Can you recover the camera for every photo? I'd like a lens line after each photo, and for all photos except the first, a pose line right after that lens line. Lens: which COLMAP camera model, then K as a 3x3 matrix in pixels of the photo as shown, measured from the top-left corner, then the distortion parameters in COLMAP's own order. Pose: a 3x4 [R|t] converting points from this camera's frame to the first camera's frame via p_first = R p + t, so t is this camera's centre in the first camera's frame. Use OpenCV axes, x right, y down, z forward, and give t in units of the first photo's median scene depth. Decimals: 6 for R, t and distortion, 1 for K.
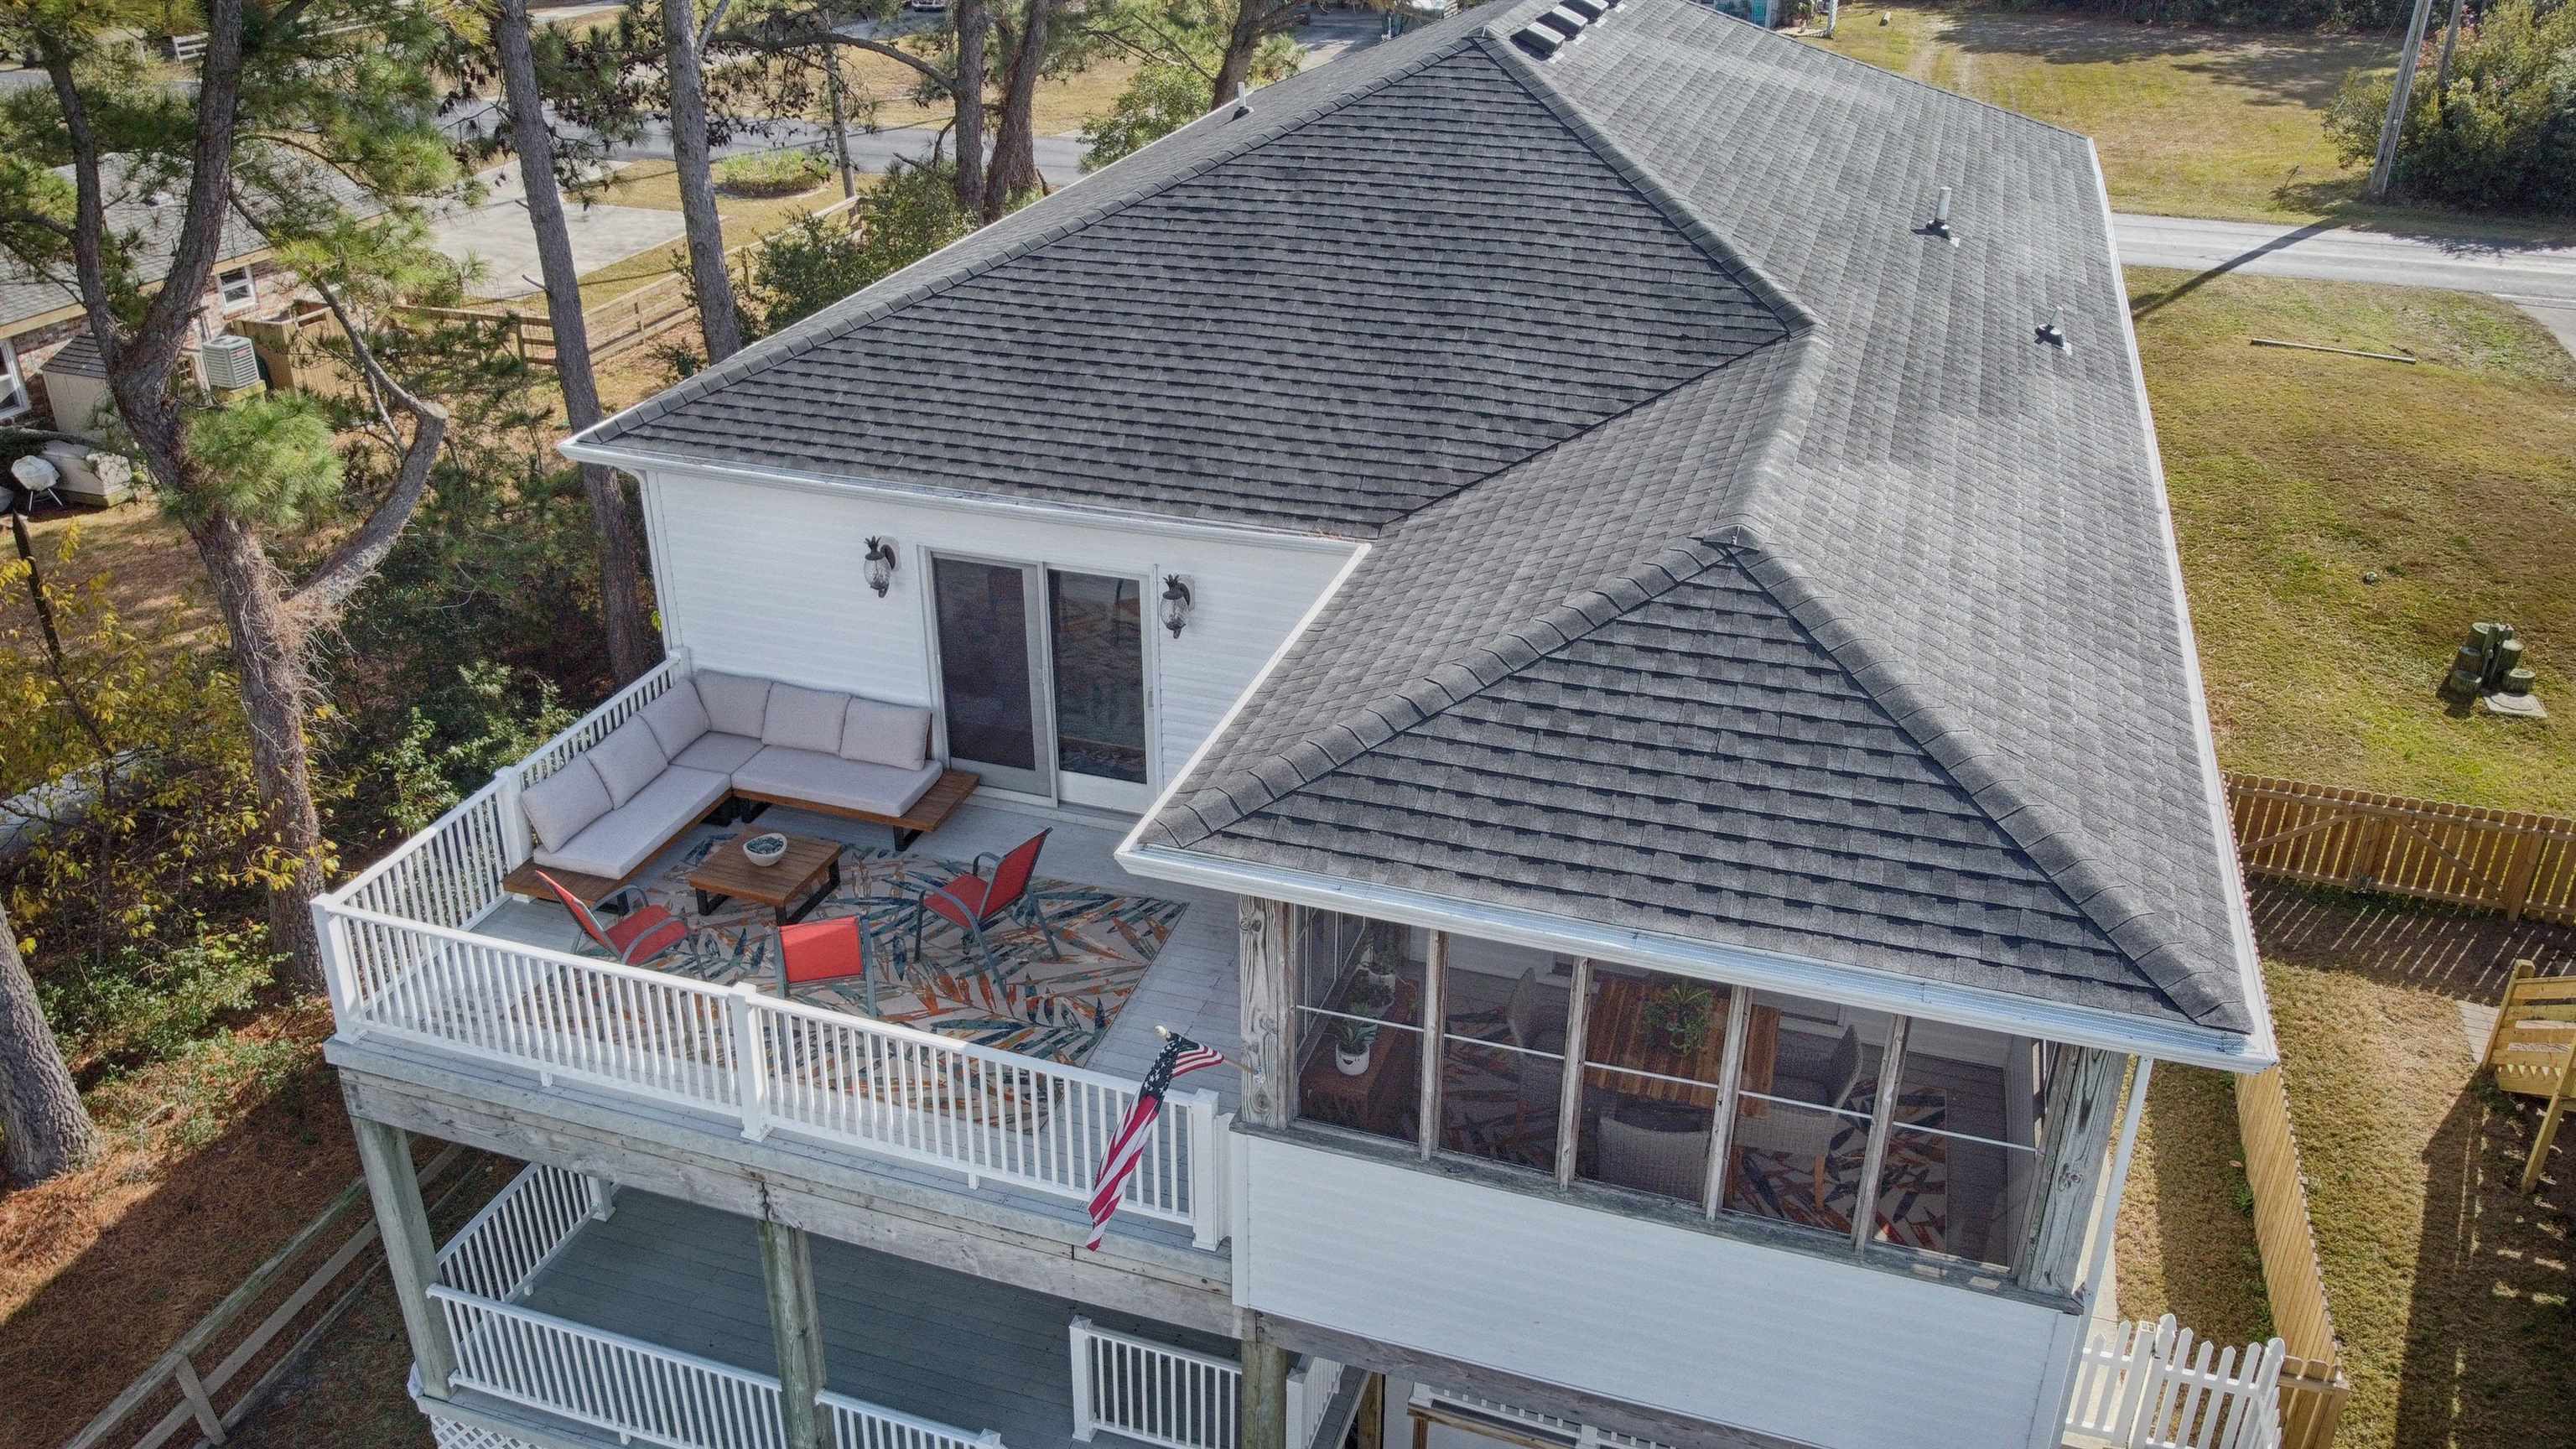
lens RADIAL K [[1981.3, 0, 1281.2], [0, 1981.3, 716.9], [0, 0, 1]] dist [-0.010165, 0.003303]
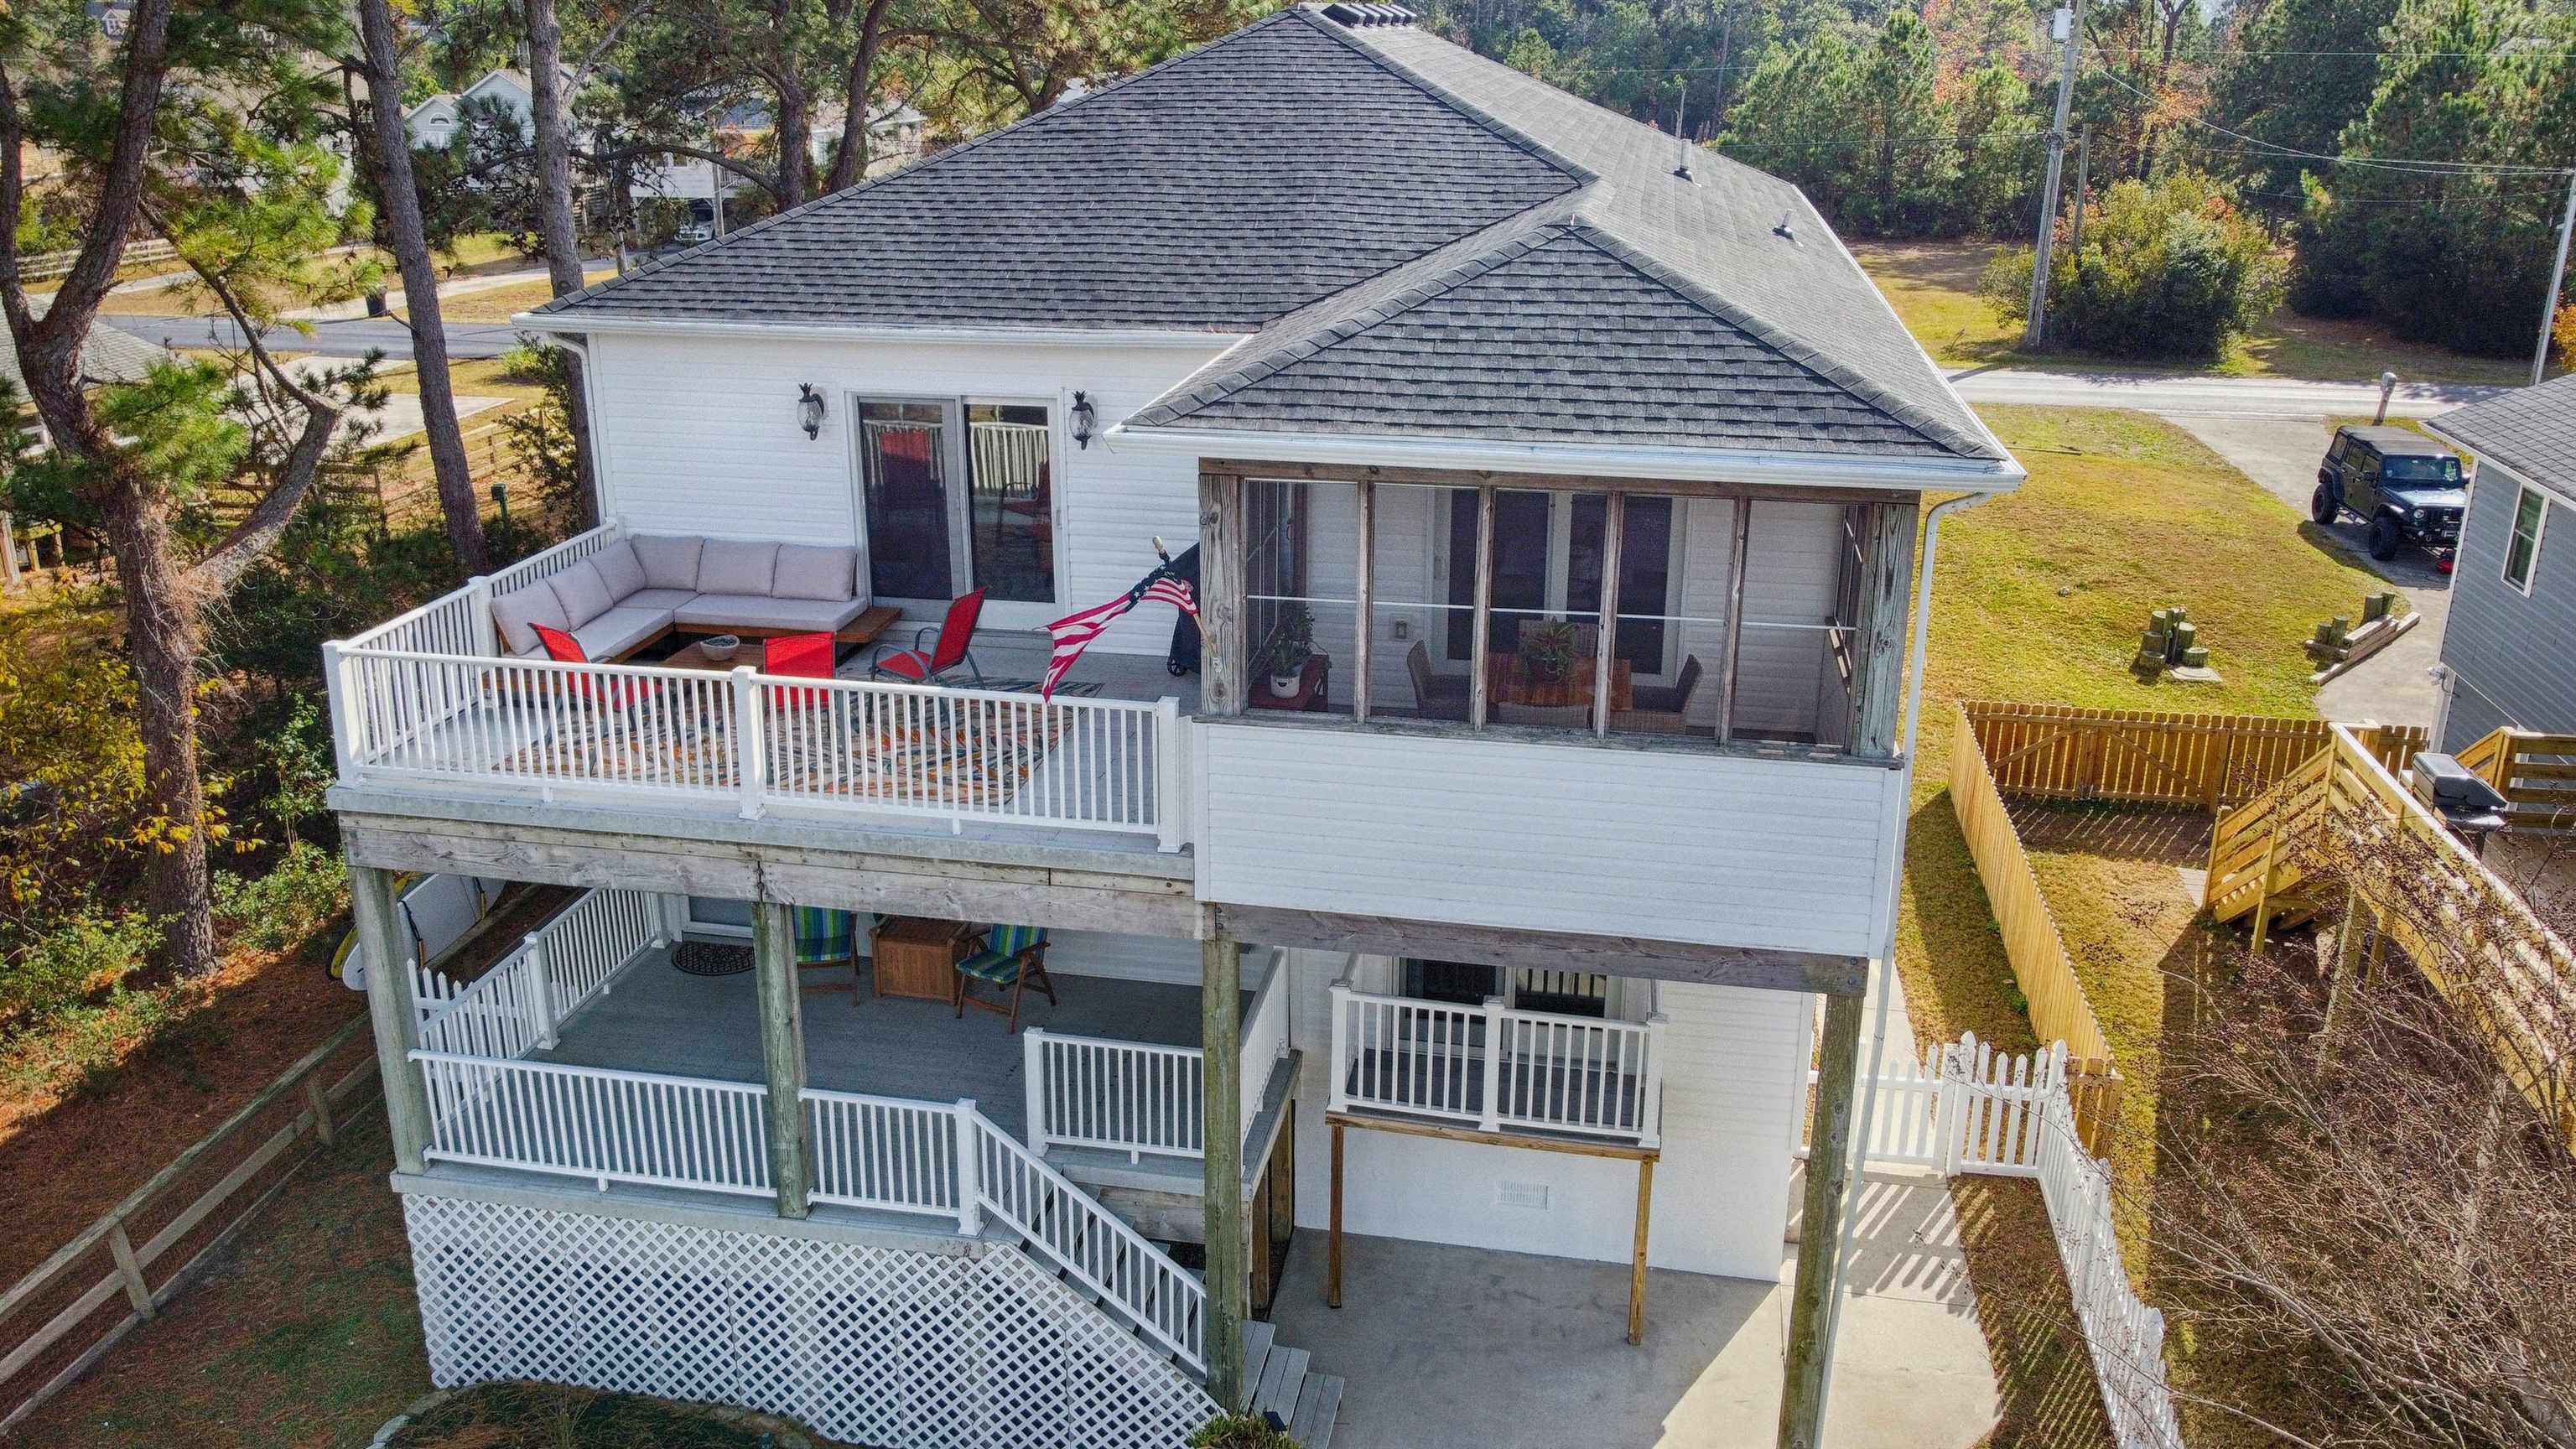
lens RADIAL K [[1981.3, 0, 1283.7], [0, 1981.3, 711.6], [0, 0, 1]] dist [-0.010165, 0.003303]
pose [[0.990813, -0.045772, 0.127258, -0.087355], [0.062858, 0.989030, -0.133670, 0.260880], [-0.119743, 0.140441, 0.982821, -0.115657]]
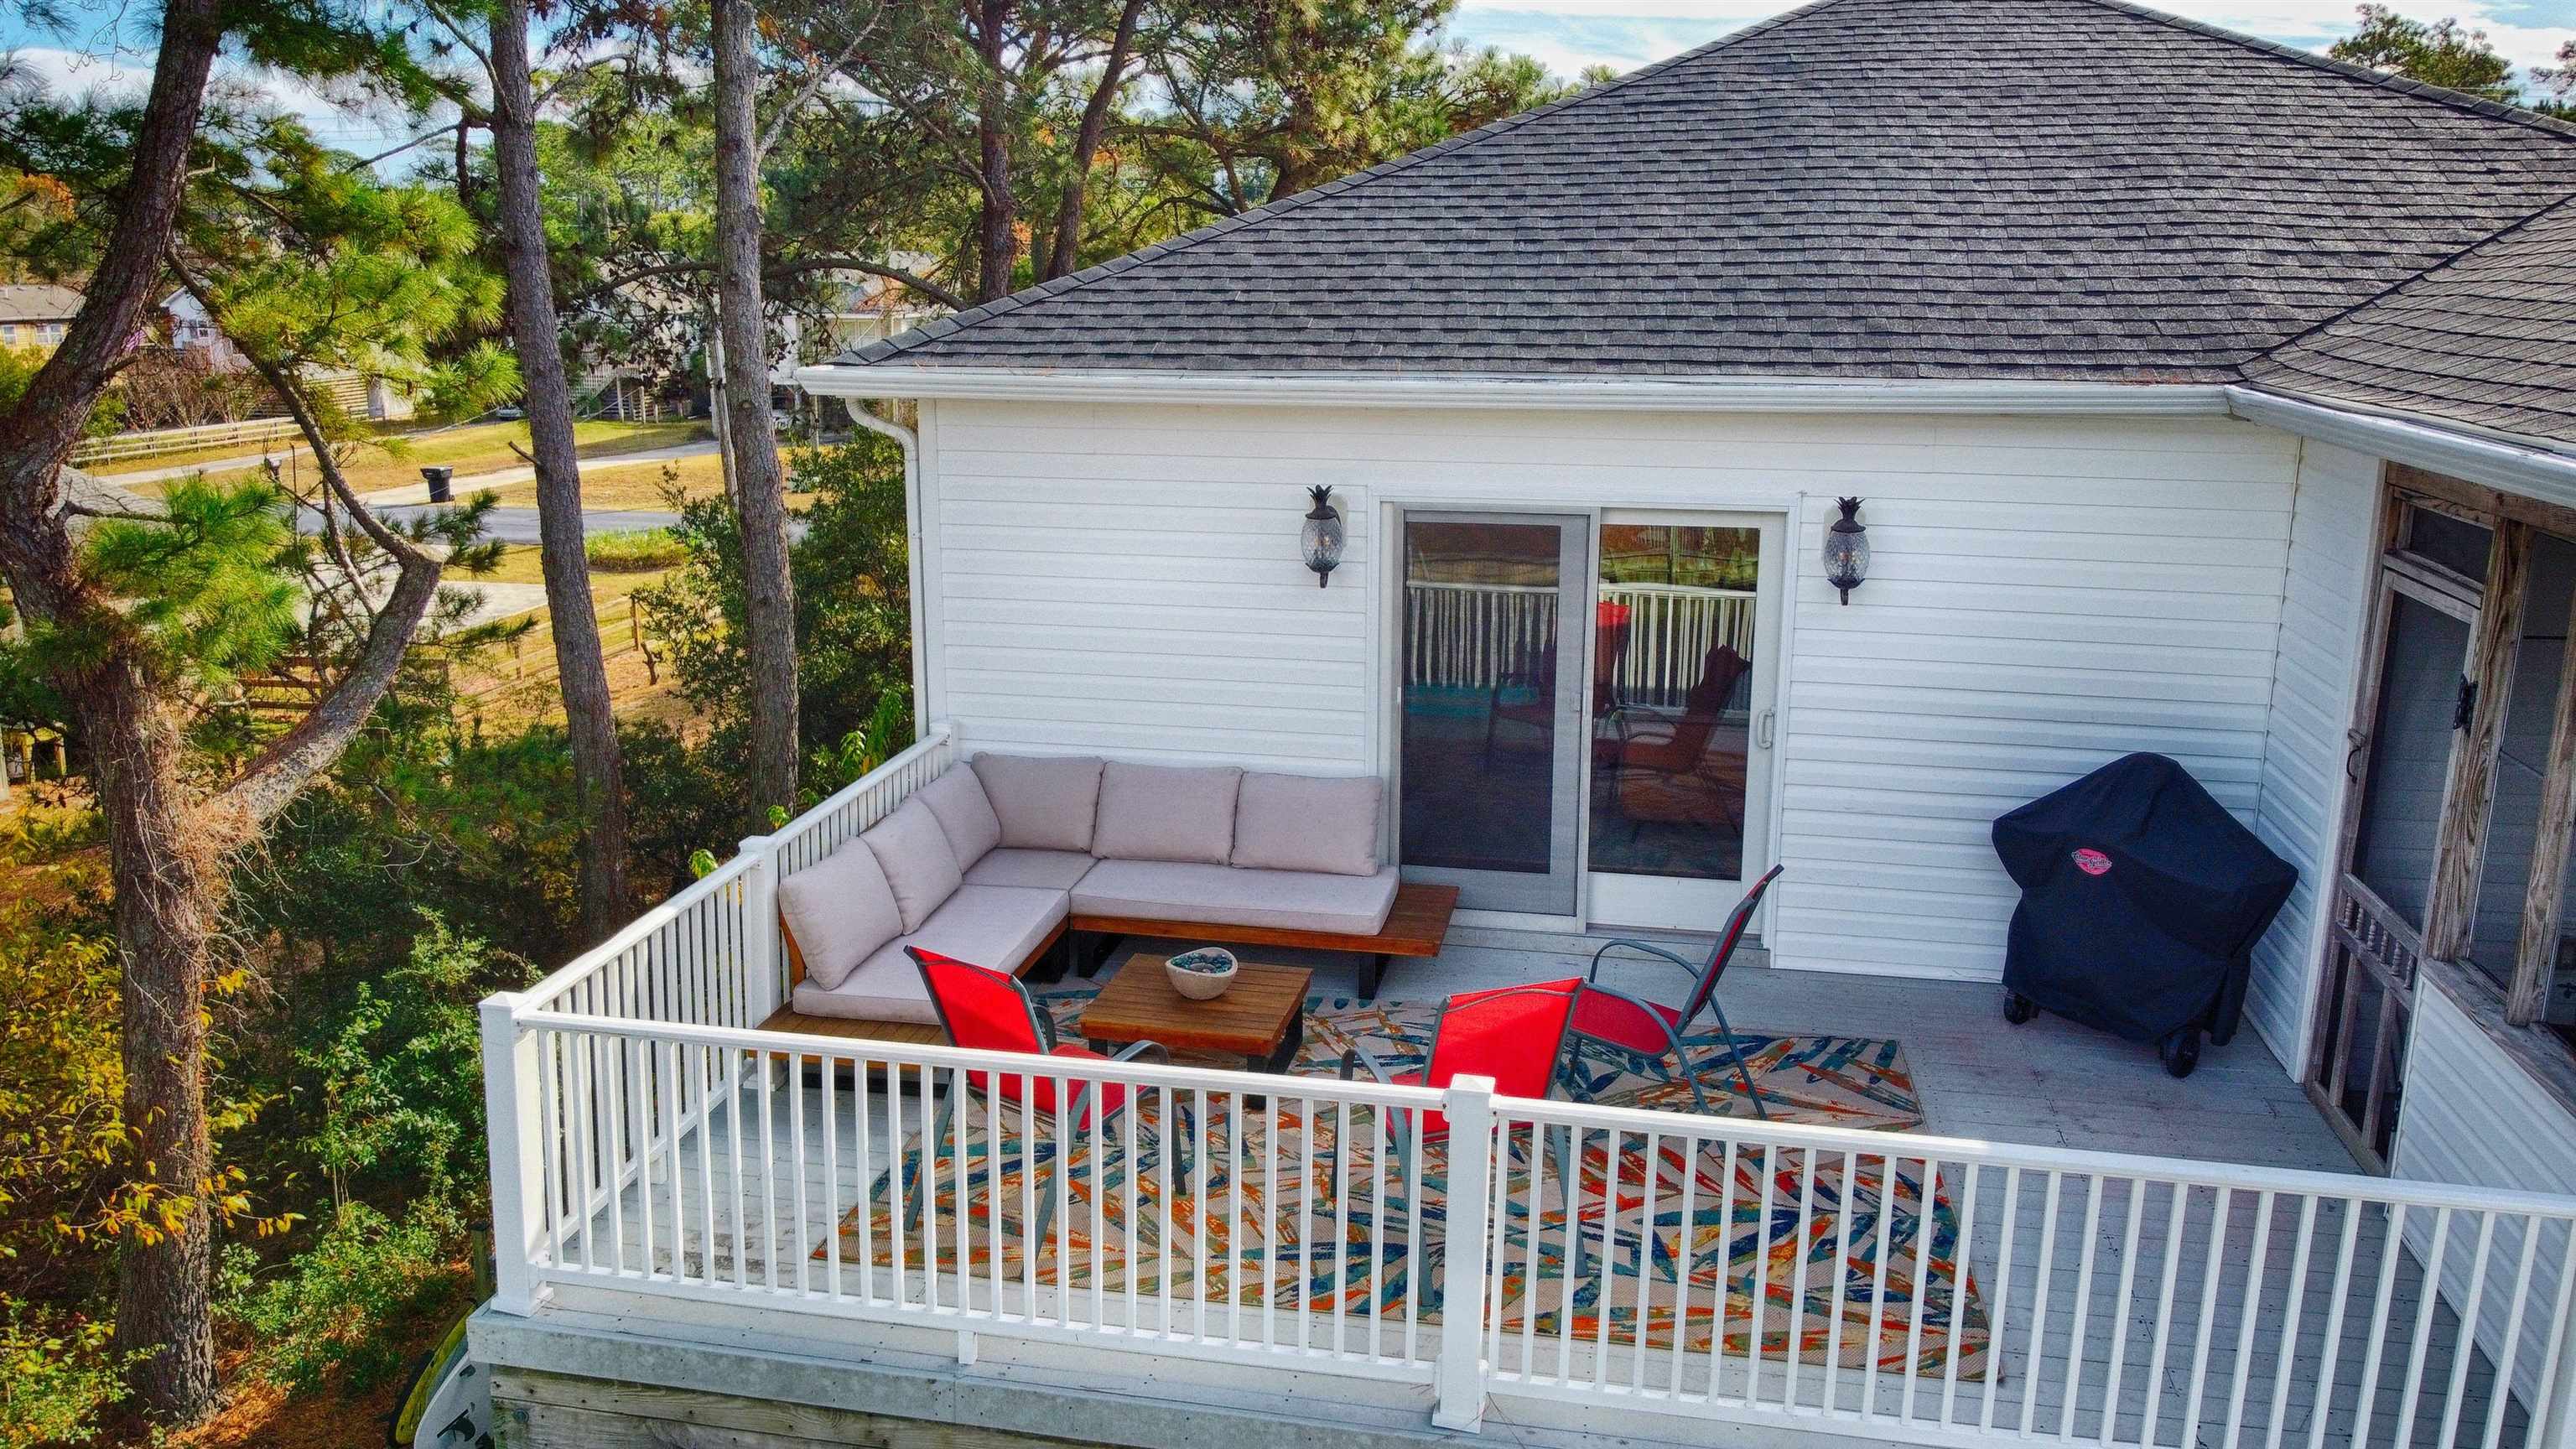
lens RADIAL K [[1981.3, 0, 1276.6], [0, 1981.3, 716.0], [0, 0, 1]] dist [-0.010165, 0.003303]
pose [[0.992845, -0.028387, 0.115987, -0.292746], [0.055142, 0.970556, -0.234478, 0.126695], [-0.105915, 0.239196, 0.965177, 0.406540]]
